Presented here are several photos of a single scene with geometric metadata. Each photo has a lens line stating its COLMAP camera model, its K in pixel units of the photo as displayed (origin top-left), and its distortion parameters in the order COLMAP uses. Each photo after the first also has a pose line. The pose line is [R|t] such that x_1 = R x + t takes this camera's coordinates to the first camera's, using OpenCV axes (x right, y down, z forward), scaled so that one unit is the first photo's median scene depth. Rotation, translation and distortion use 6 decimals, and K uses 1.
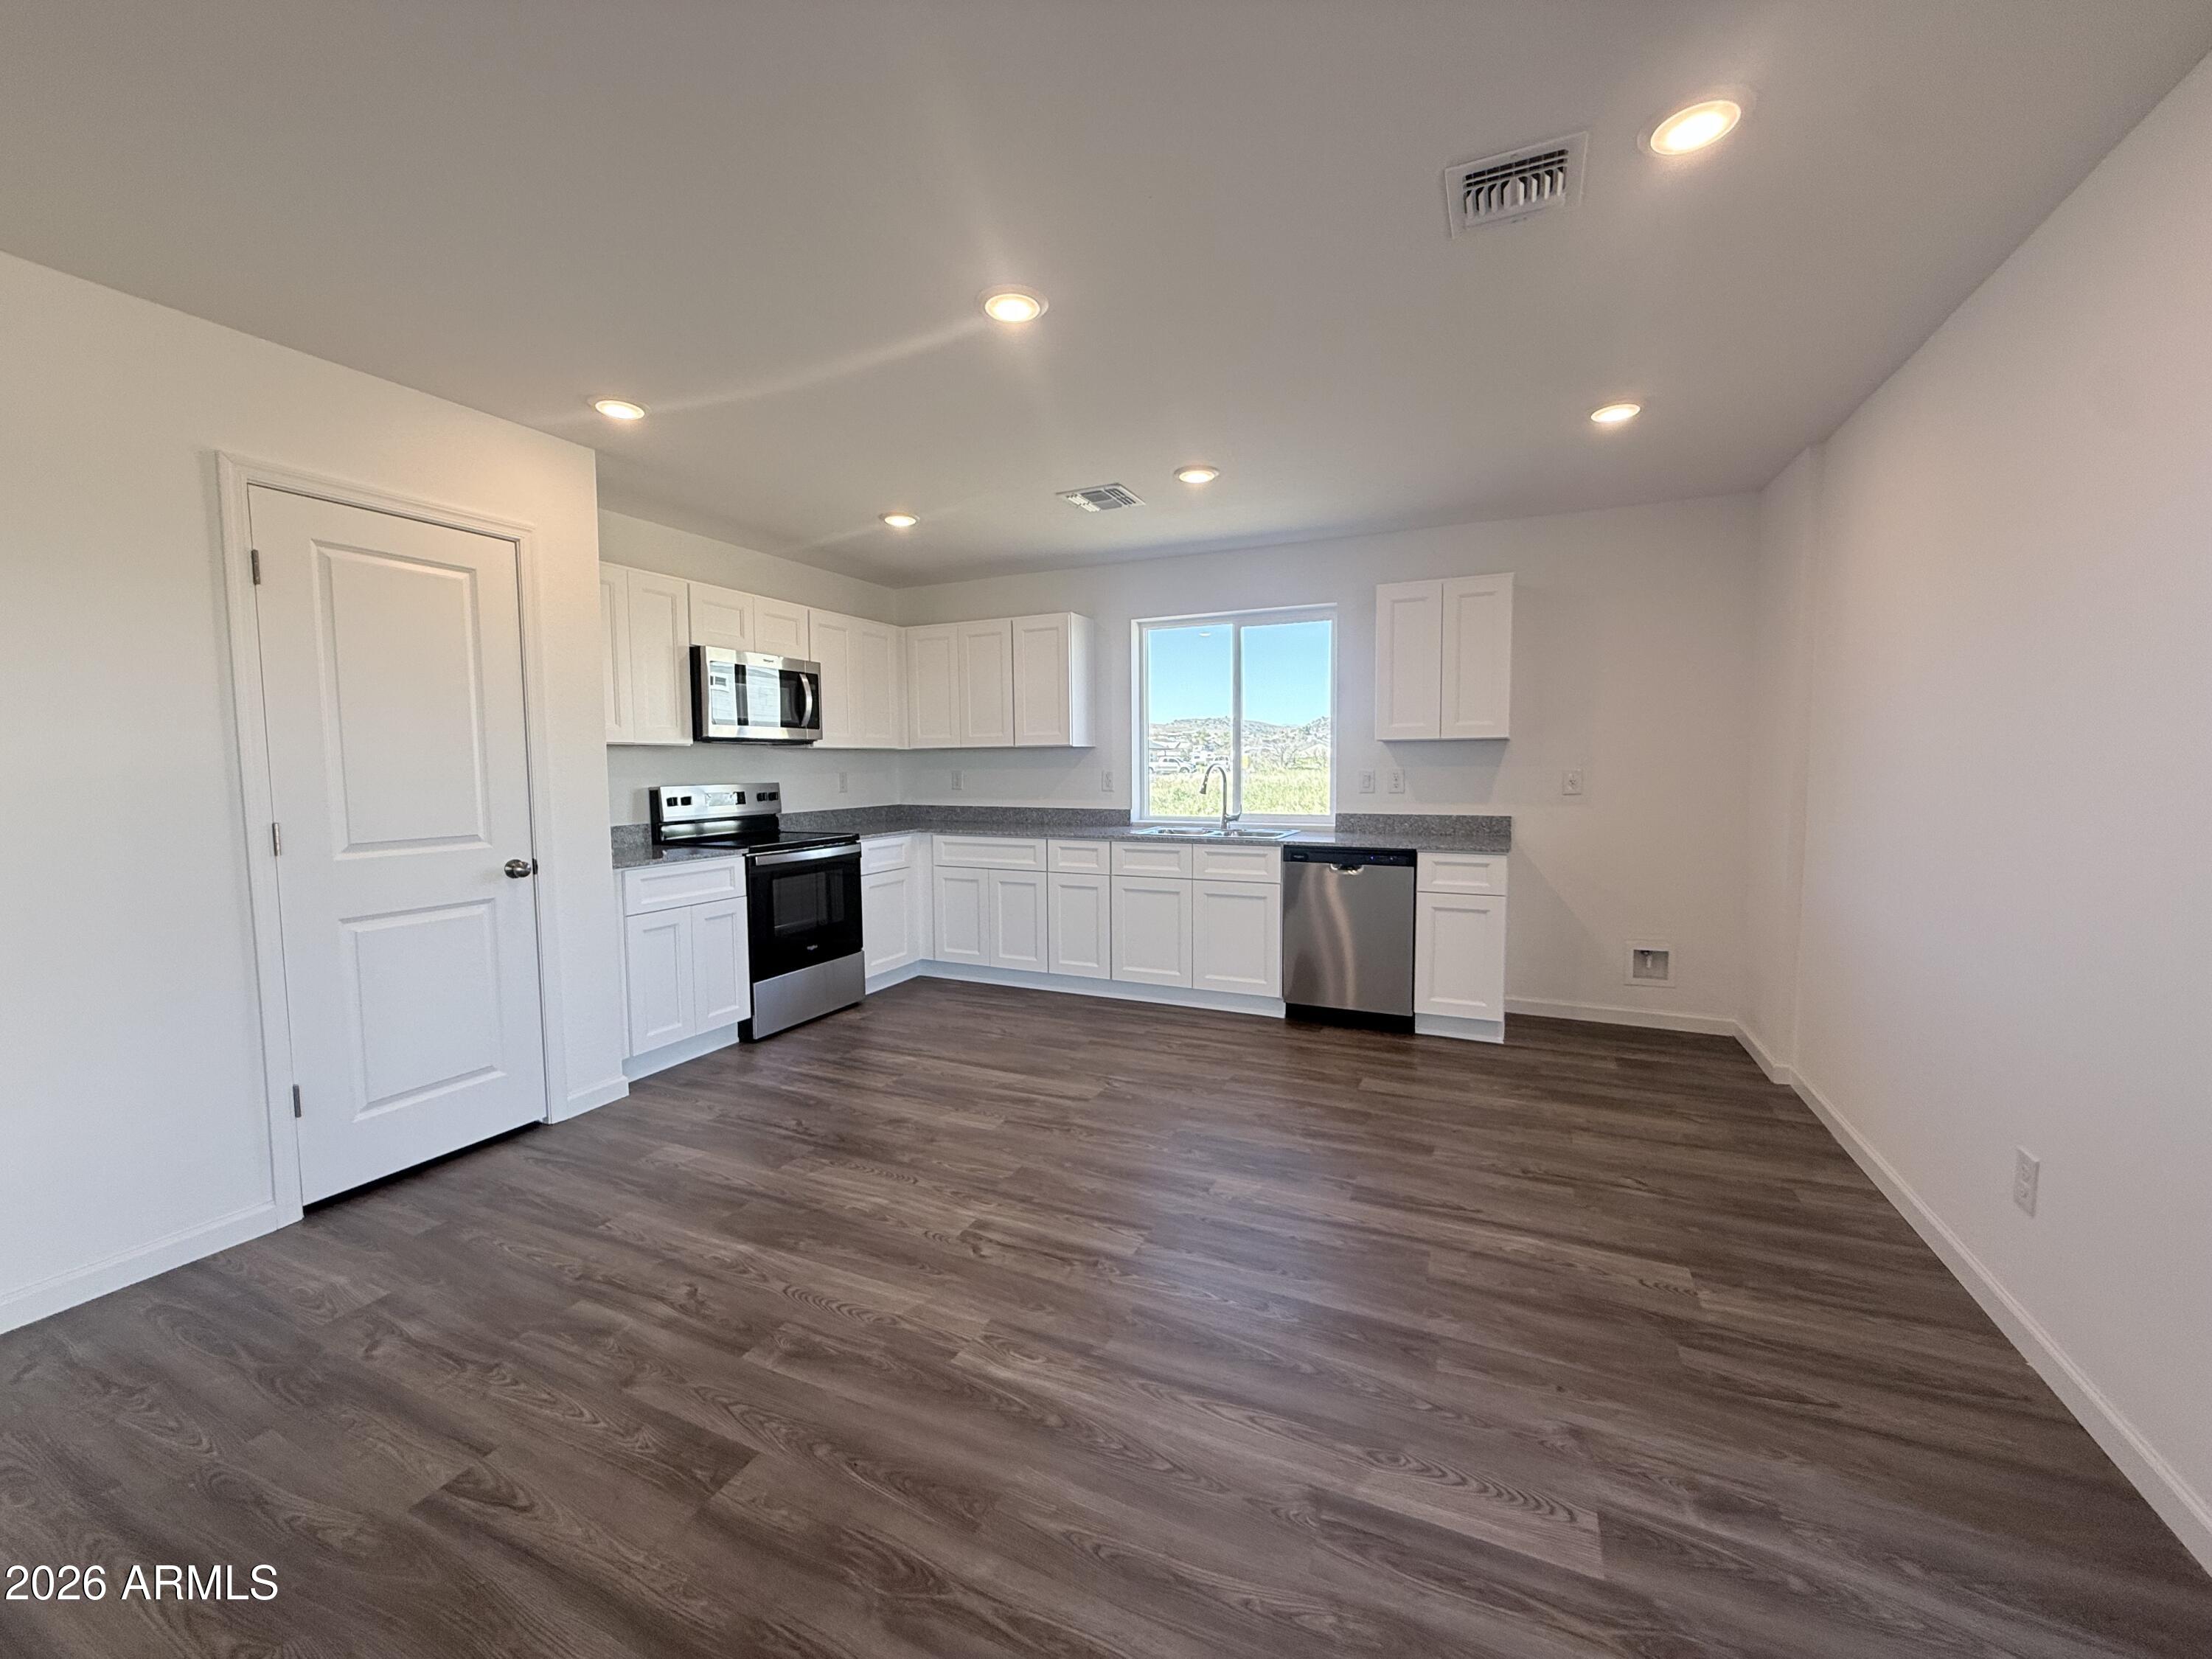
lens RADIAL K [[885.4, 0, 1106.7], [0, 885.4, 827.5], [0, 0, 1]] dist [0.008396, 0.000200]
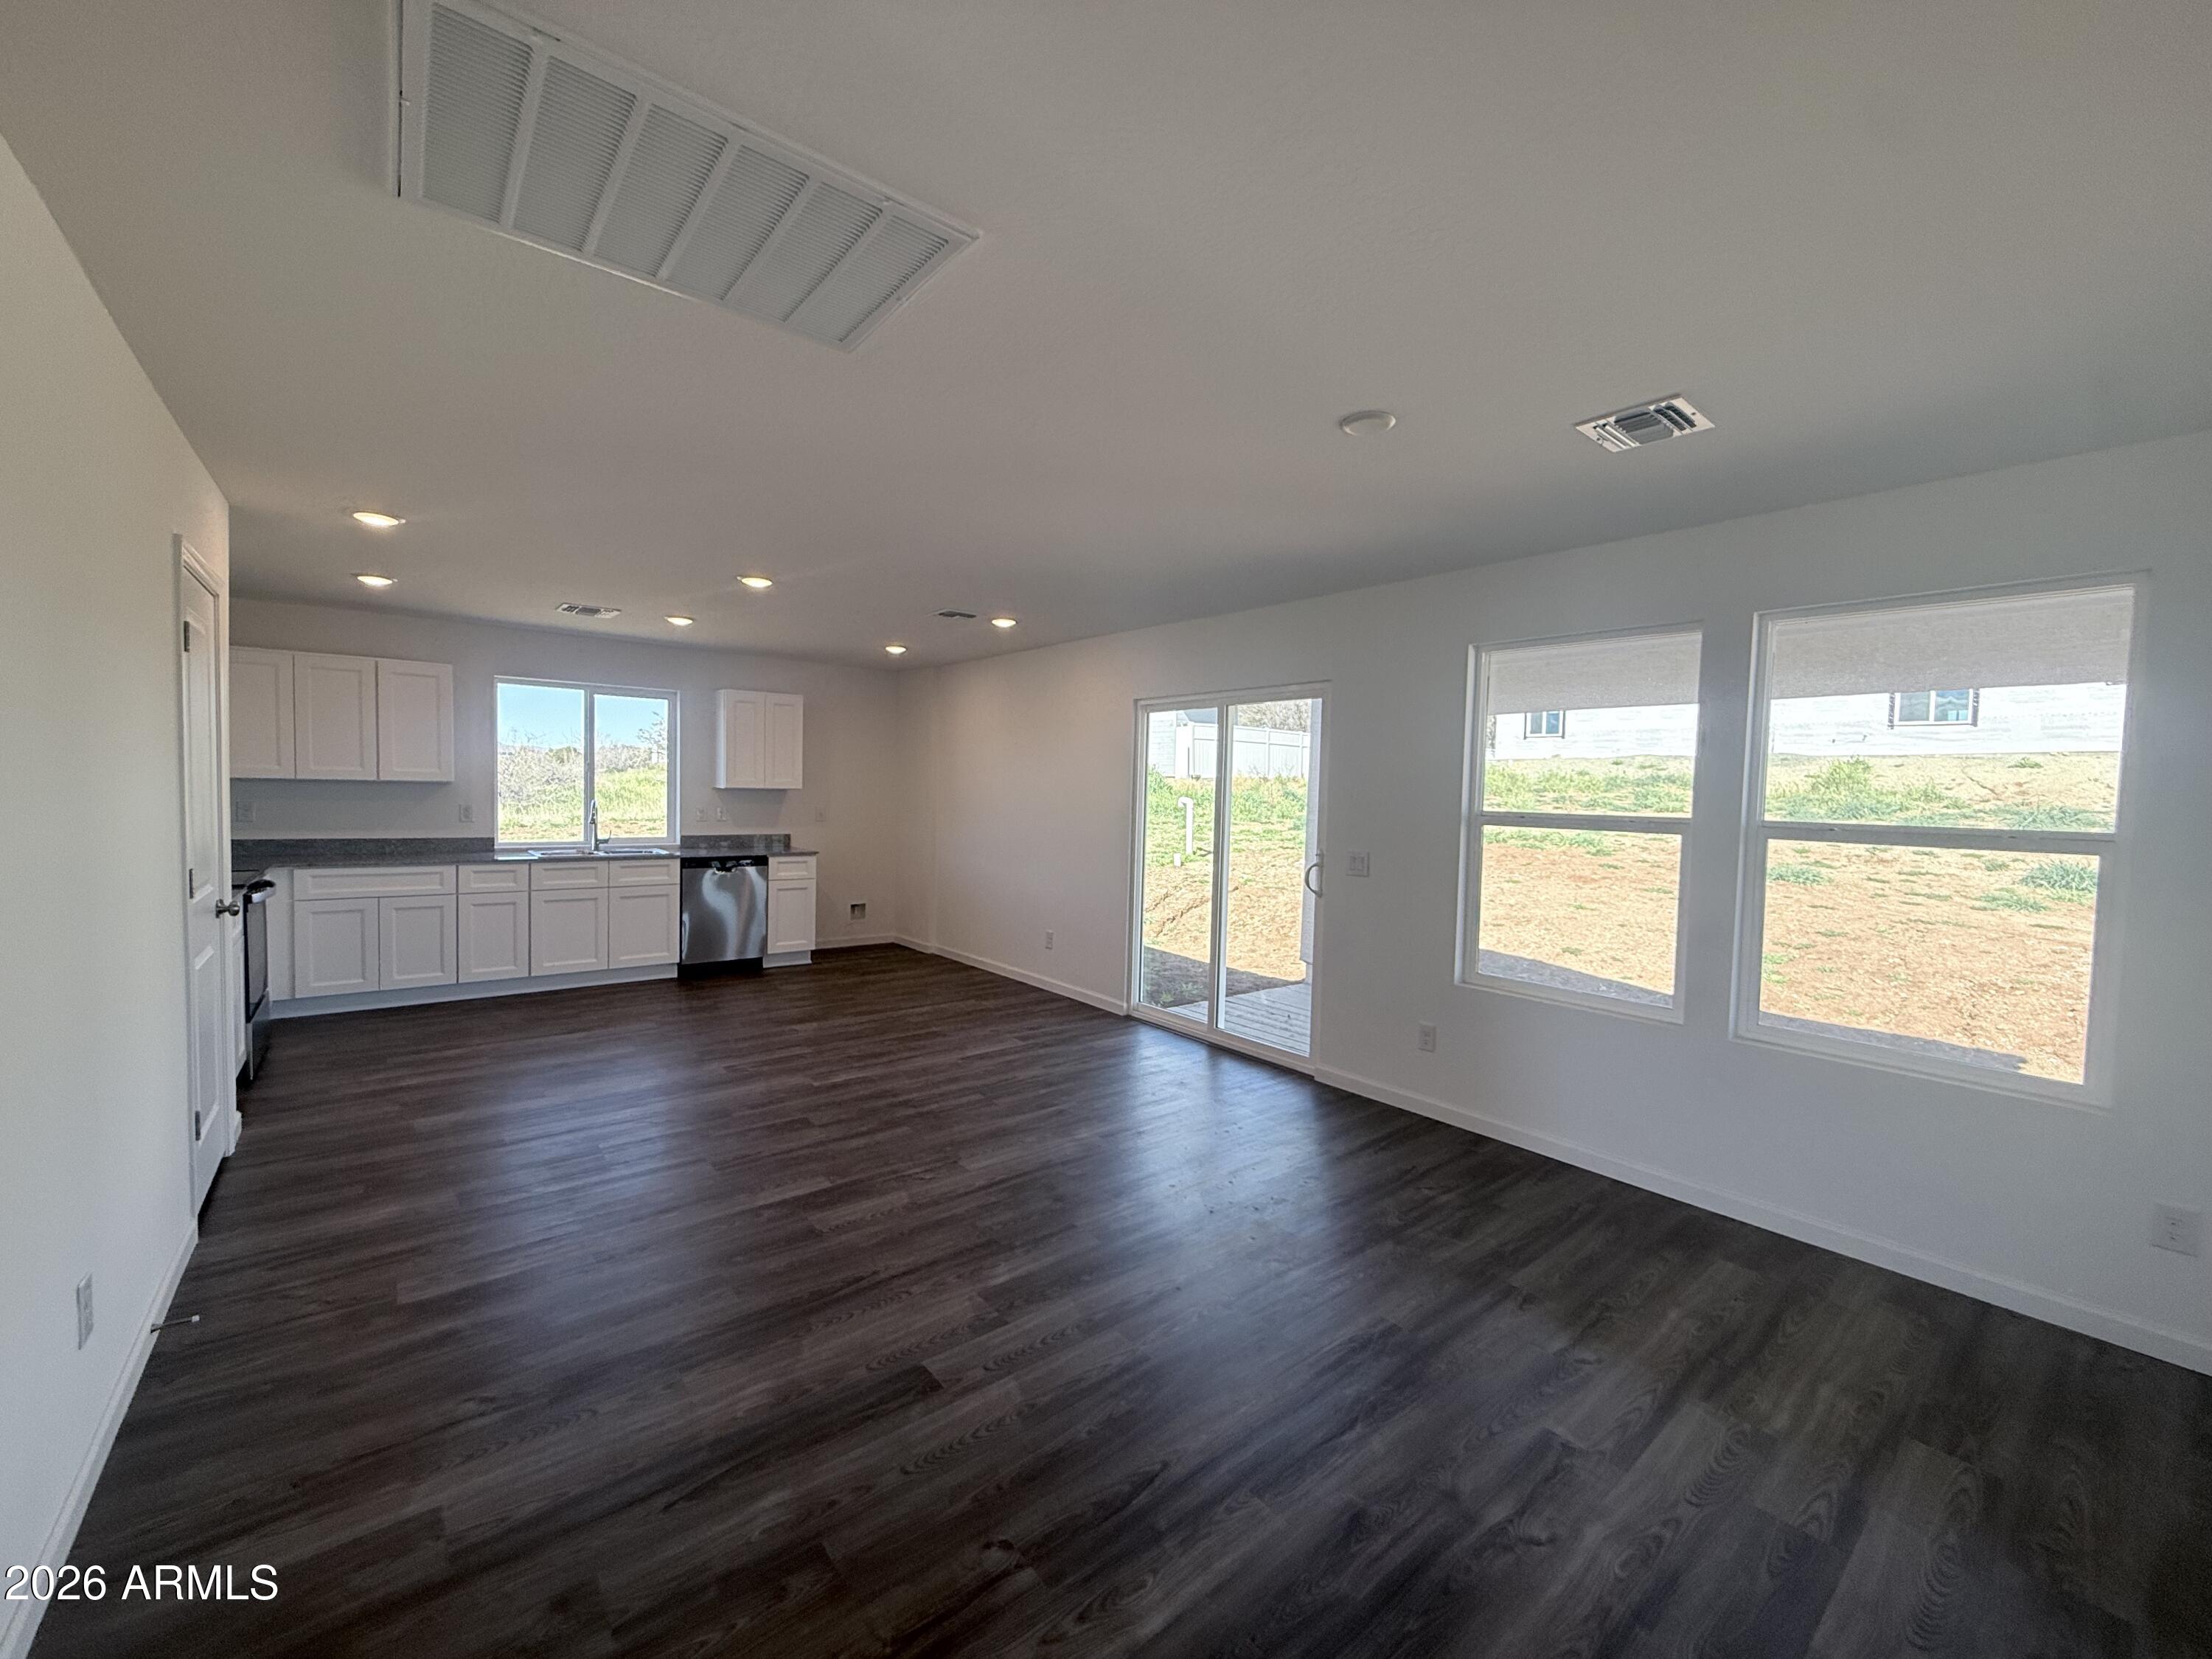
lens RADIAL K [[885.4, 0, 1105.9], [0, 885.4, 827.4], [0, 0, 1]] dist [0.008396, 0.000200]
pose [[0.443676, -0.022356, 0.895908, -0.800755], [0.031562, 0.999458, 0.009309, -0.022219], [-0.895631, 0.024146, 0.444141, -0.292680]]
